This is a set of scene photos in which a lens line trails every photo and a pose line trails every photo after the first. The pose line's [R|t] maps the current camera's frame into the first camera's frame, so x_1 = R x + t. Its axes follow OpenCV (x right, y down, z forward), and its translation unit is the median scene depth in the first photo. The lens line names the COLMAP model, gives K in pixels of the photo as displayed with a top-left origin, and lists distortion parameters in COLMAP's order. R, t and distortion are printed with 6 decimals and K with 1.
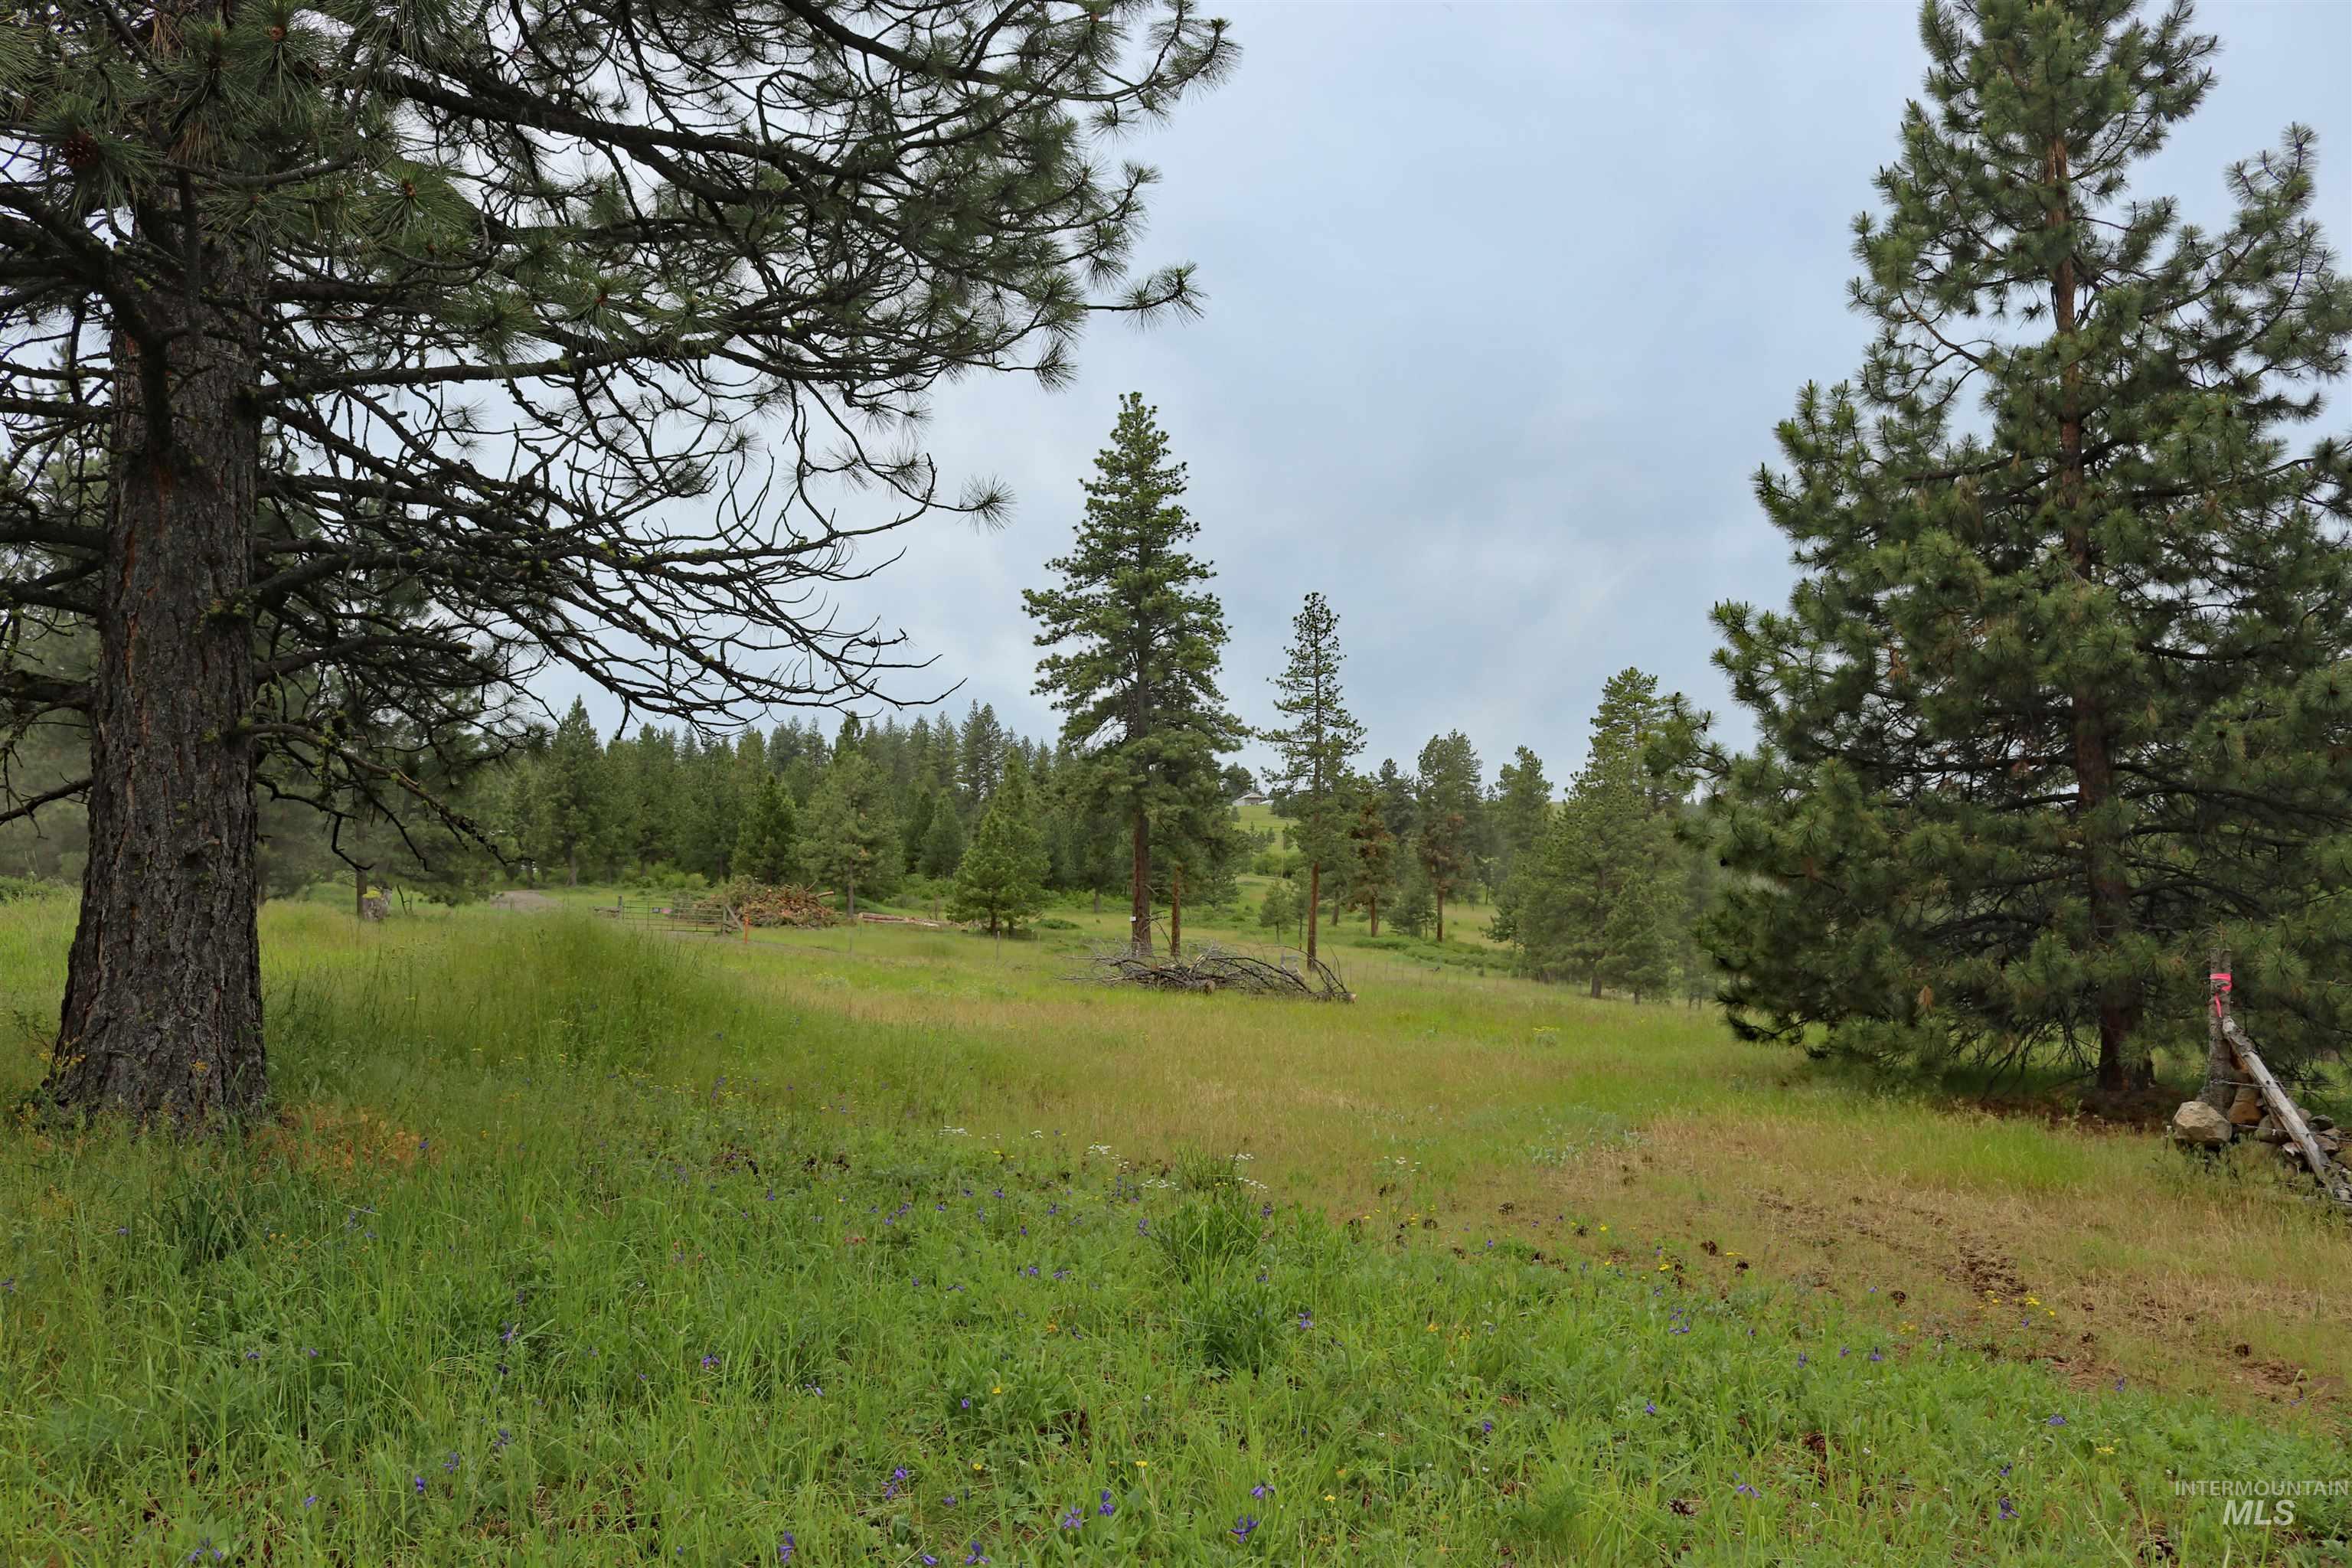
lens RADIAL K [[2103.8, 0, 1176.0], [0, 2103.8, 784.0], [0, 0, 1]] dist [-0.140377, 0.122287]
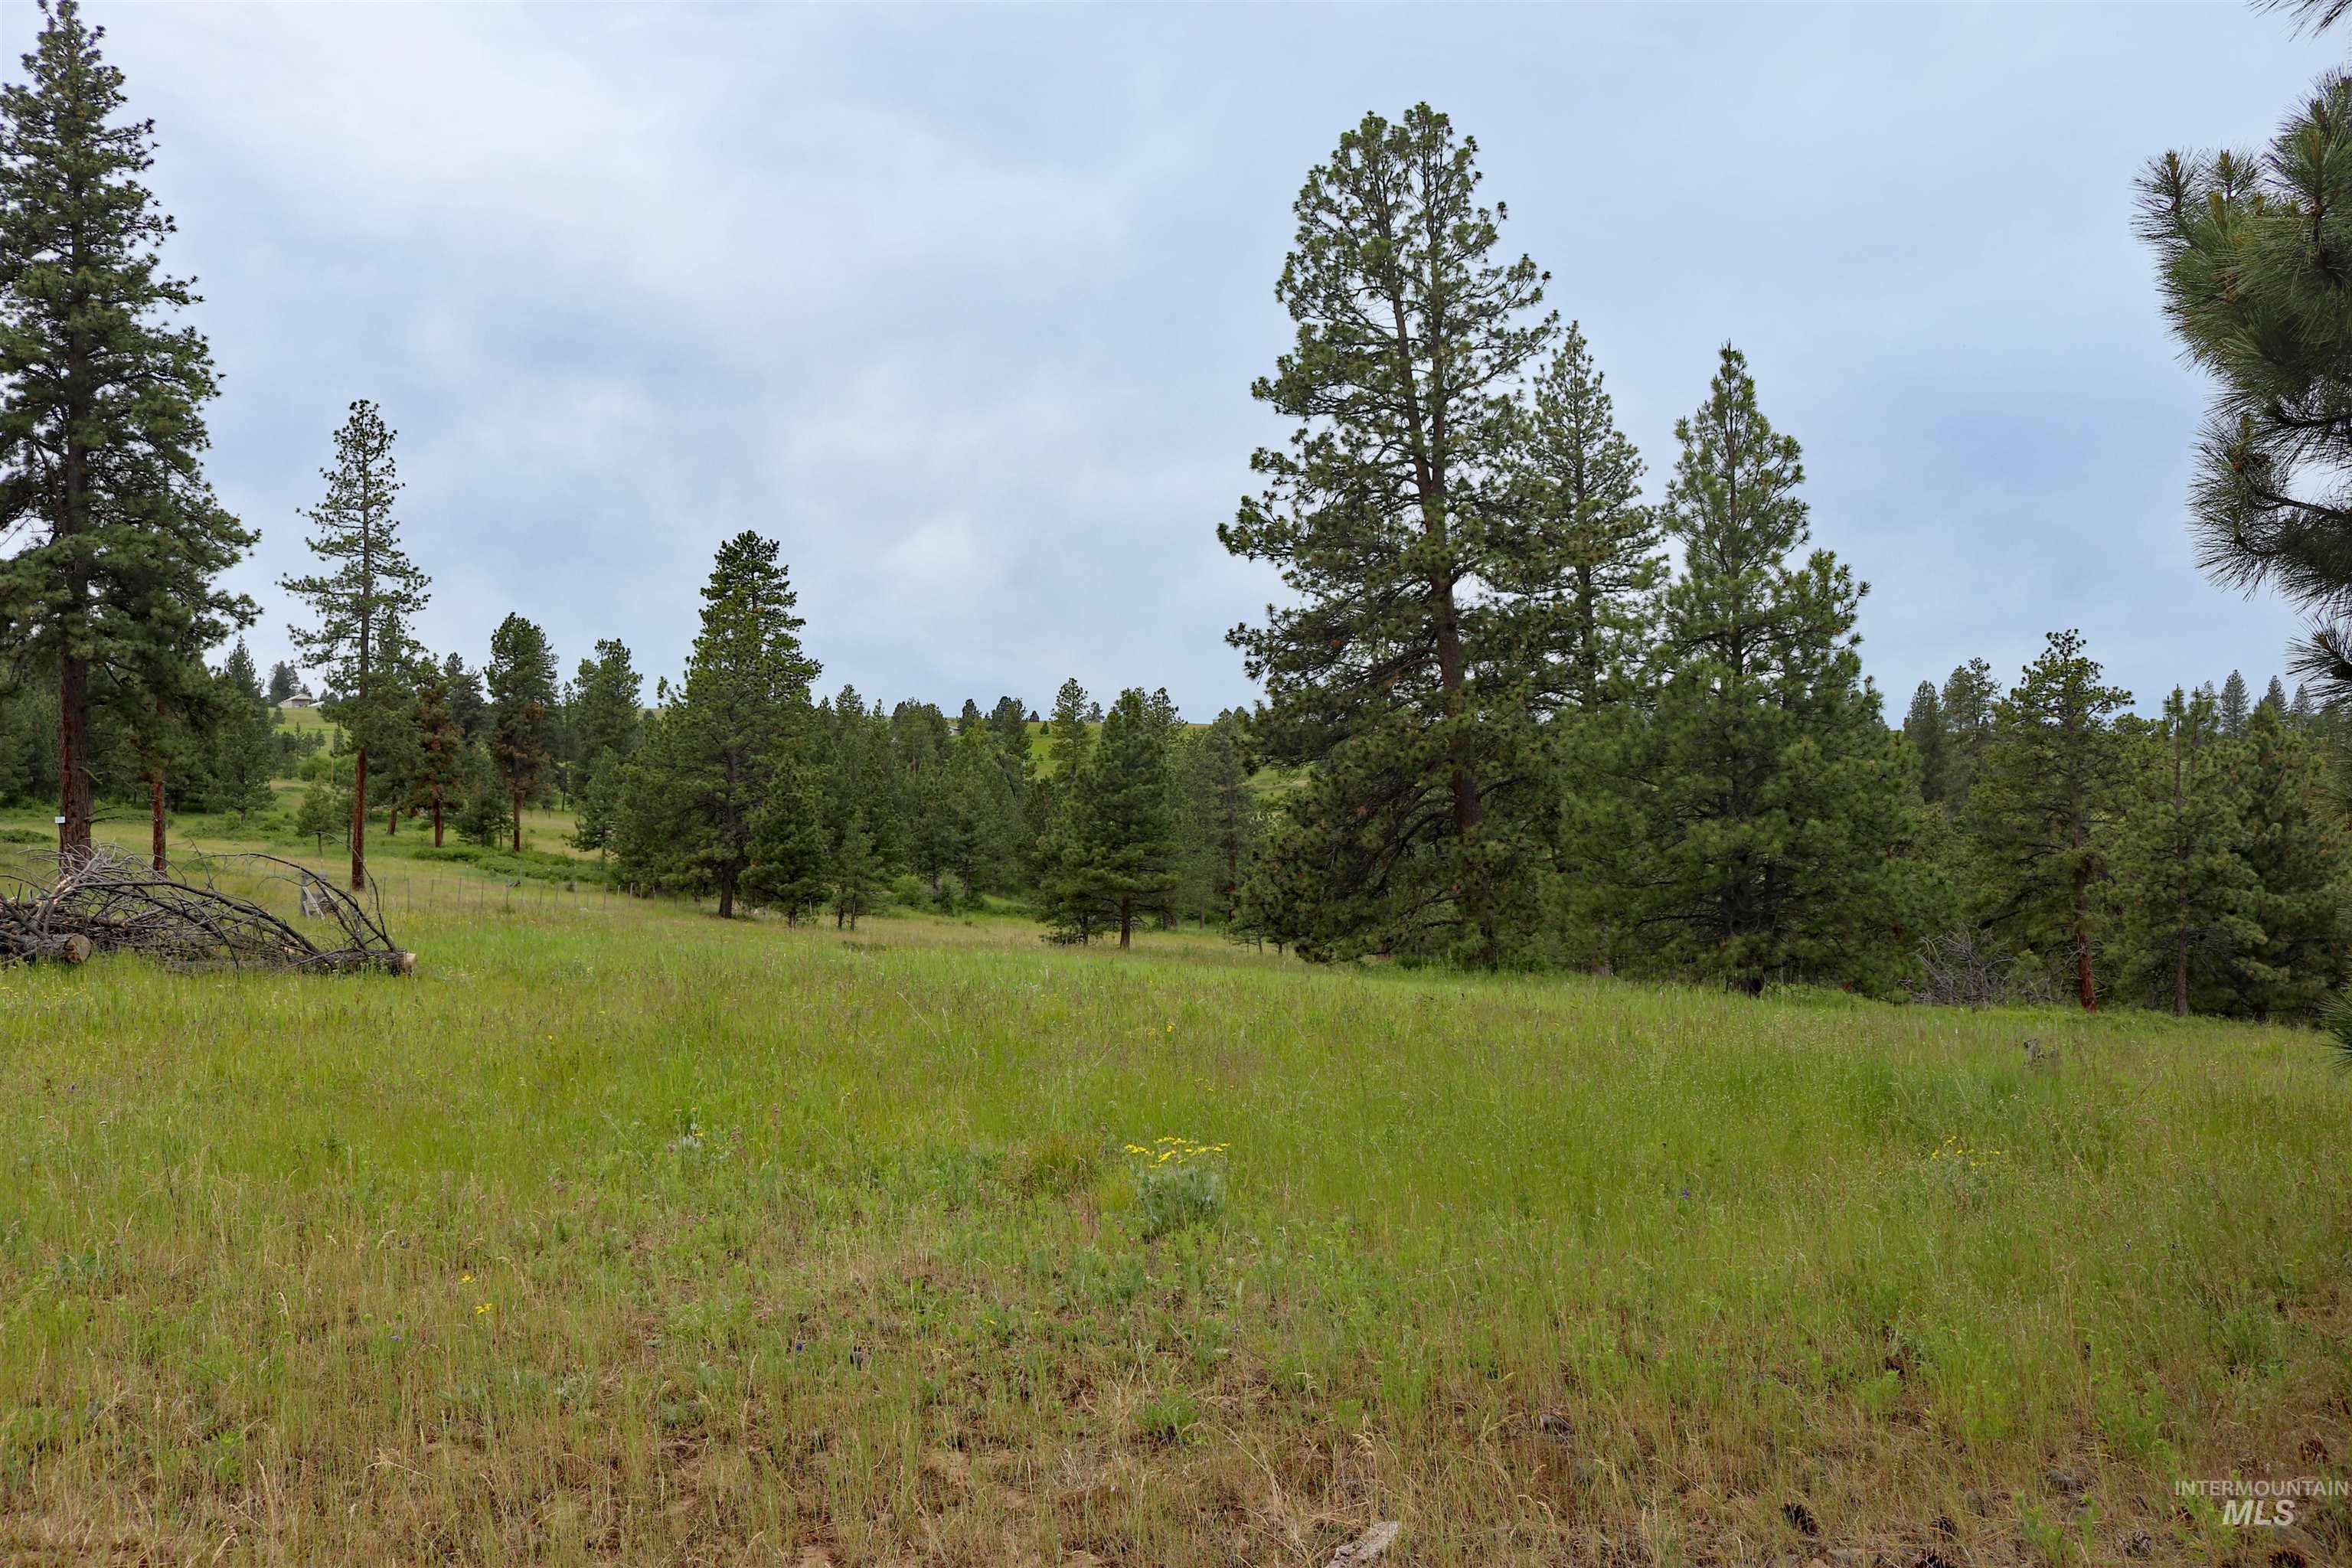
lens RADIAL K [[2103.8, 0, 1176.0], [0, 2103.8, 784.0], [0, 0, 1]] dist [-0.140377, 0.122287]
pose [[0.905967, -0.005382, 0.423314, 0.012215], [-0.013105, 0.999083, 0.040749, 0.011274], [-0.423145, -0.042465, 0.905066, 0.141514]]
